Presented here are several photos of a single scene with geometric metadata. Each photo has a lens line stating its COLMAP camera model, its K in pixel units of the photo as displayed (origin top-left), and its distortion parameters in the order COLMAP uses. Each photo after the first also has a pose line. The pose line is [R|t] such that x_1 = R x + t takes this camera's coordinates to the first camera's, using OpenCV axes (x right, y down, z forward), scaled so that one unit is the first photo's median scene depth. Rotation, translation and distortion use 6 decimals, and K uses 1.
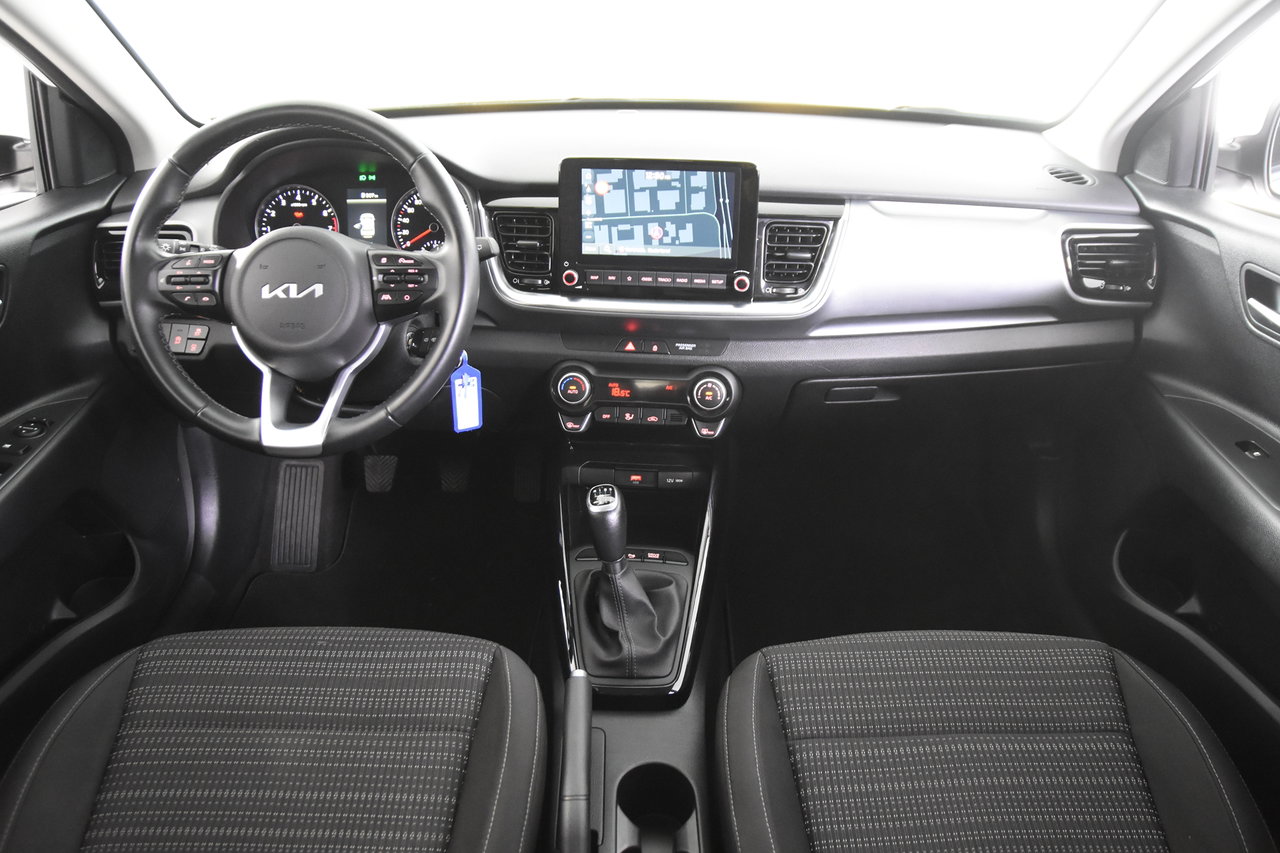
lens RADIAL K [[966.9, 0, 636.9], [0, 966.9, 420.2], [0, 0, 1]] dist [-0.102009, 0.073171]
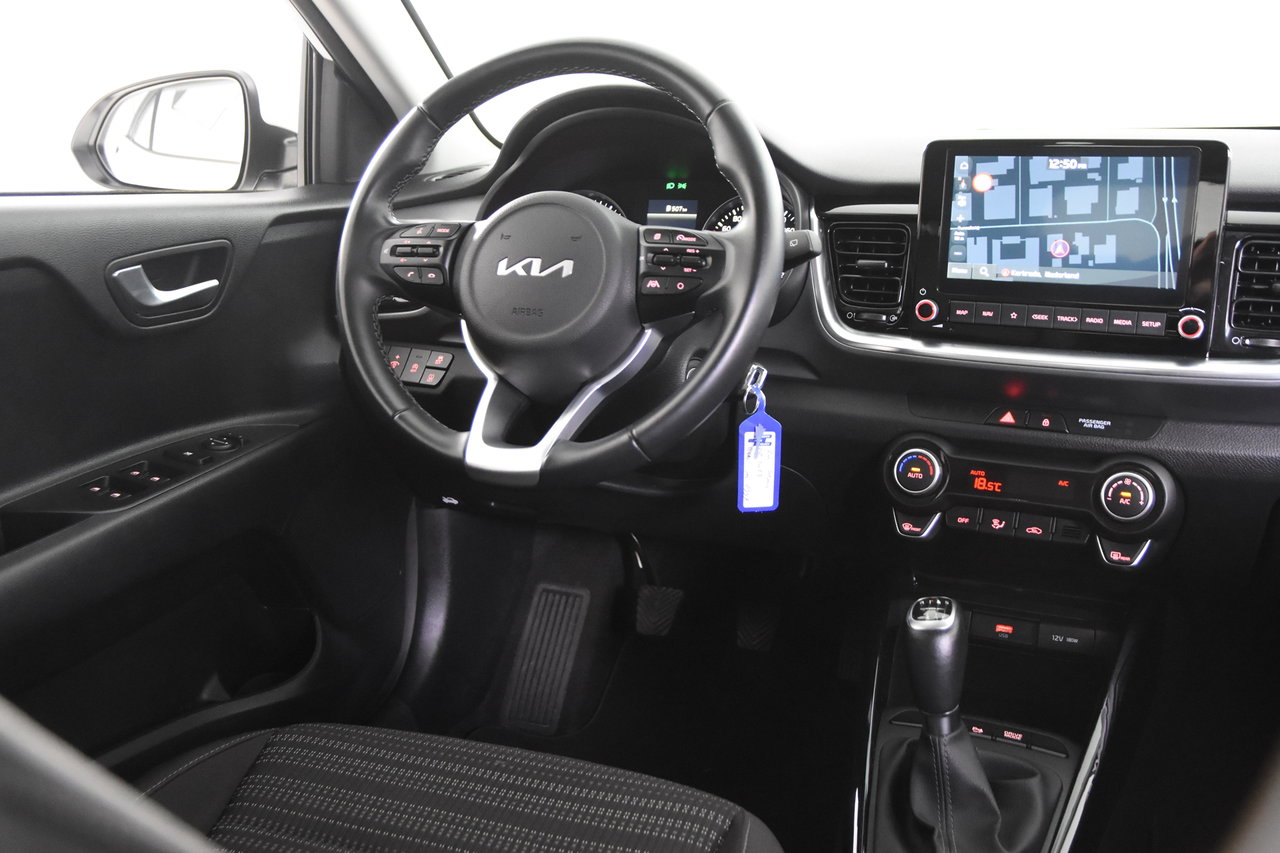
lens RADIAL K [[1260.5, 0, 640.0], [0, 1260.5, 429.2], [0, 0, 1]] dist [-0.020782, 0.000000]
pose [[0.933145, 0.075984, -0.351379, 0.063521], [-0.146552, 0.972908, -0.178807, 0.127932], [0.328273, 0.218348, 0.919000, 0.112870]]
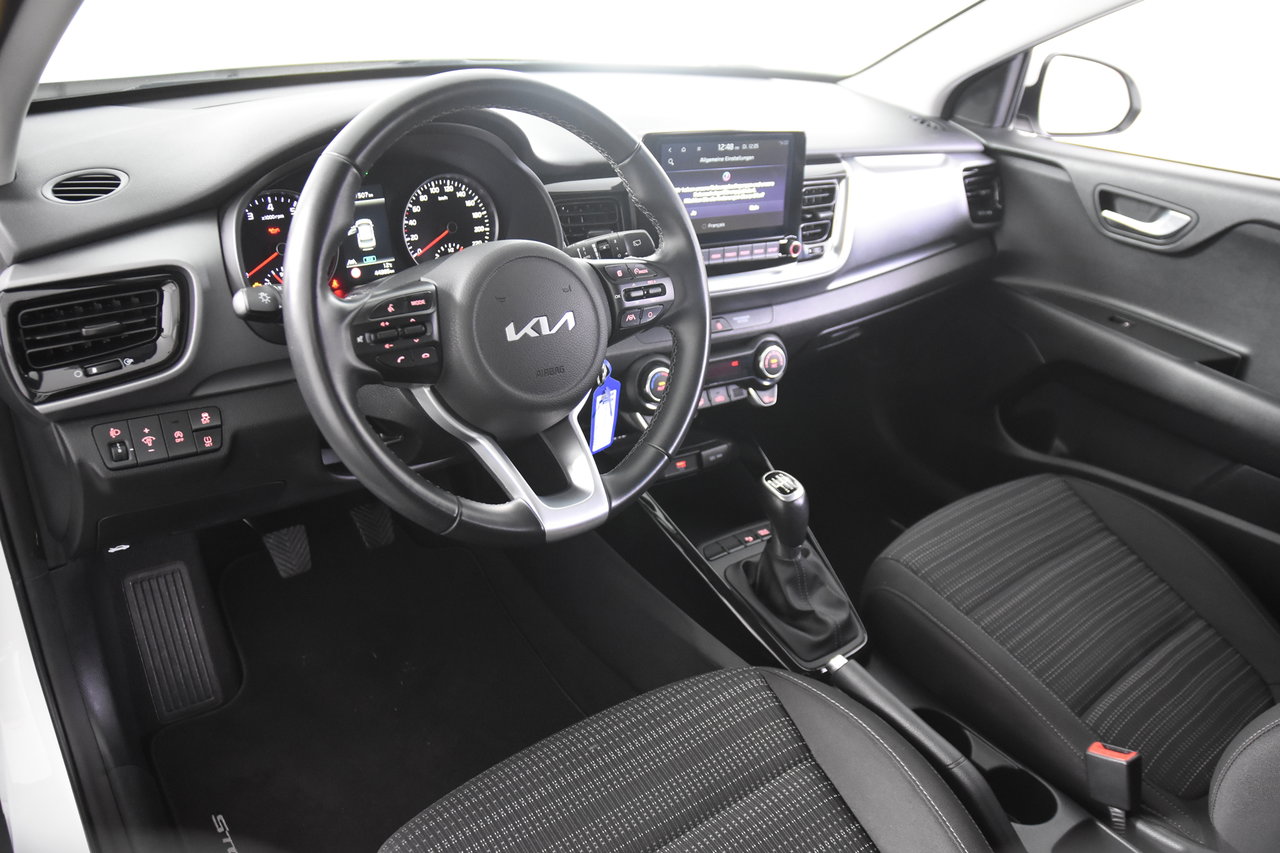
lens RADIAL K [[966.9, 0, 644.3], [0, 966.9, 428.5], [0, 0, 1]] dist [-0.102009, 0.073171]
pose [[0.786156, -0.232276, 0.572719, -0.625051], [0.195962, 0.972555, 0.125445, -0.112143], [-0.586138, 0.013611, 0.810097, 0.266659]]
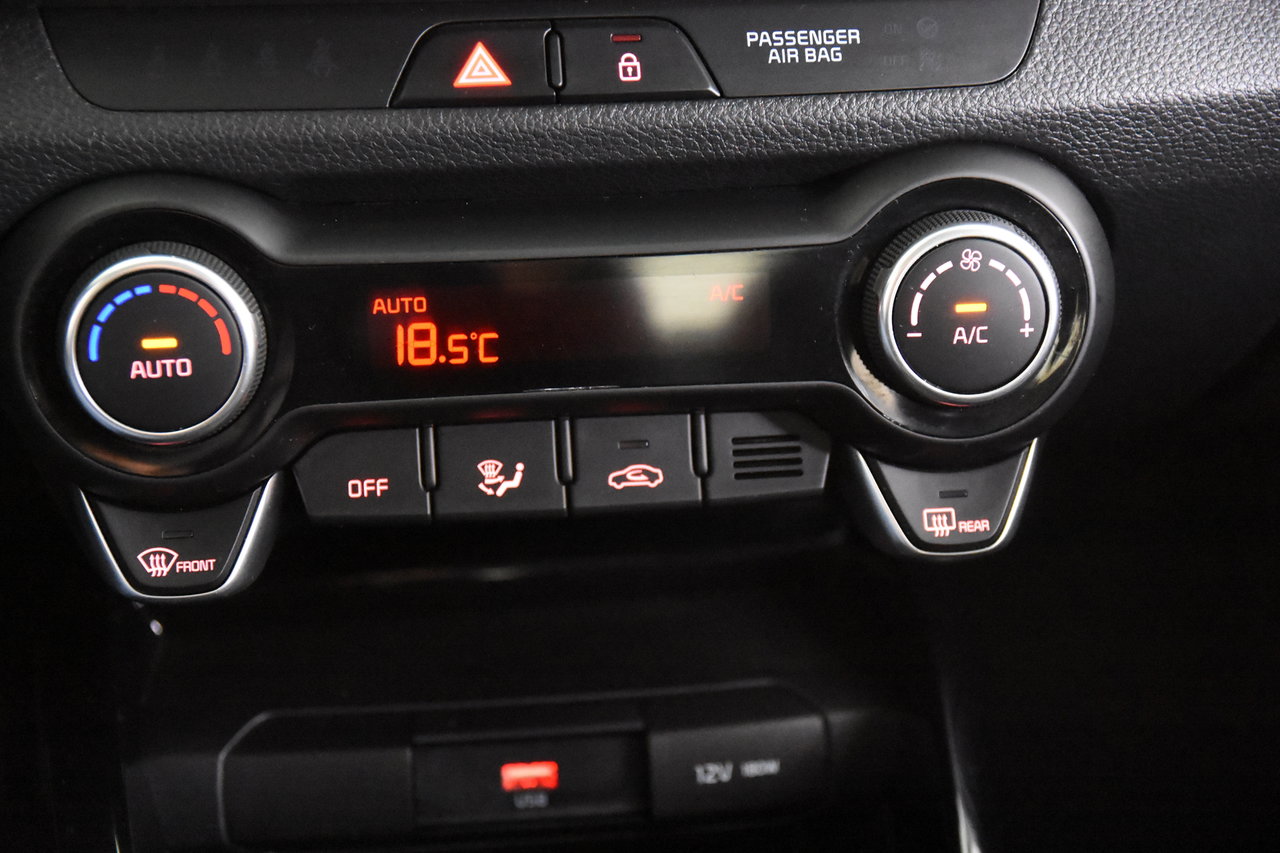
lens RADIAL K [[2387.8, 0, 637.6], [0, 2387.8, 431.2], [0, 0, 1]] dist [0.056513, 0.000000]
pose [[0.980918, -0.096919, 0.168543, -0.057104], [0.086752, 0.993995, 0.066690, -0.039546], [-0.173994, -0.050796, 0.983436, 0.593568]]
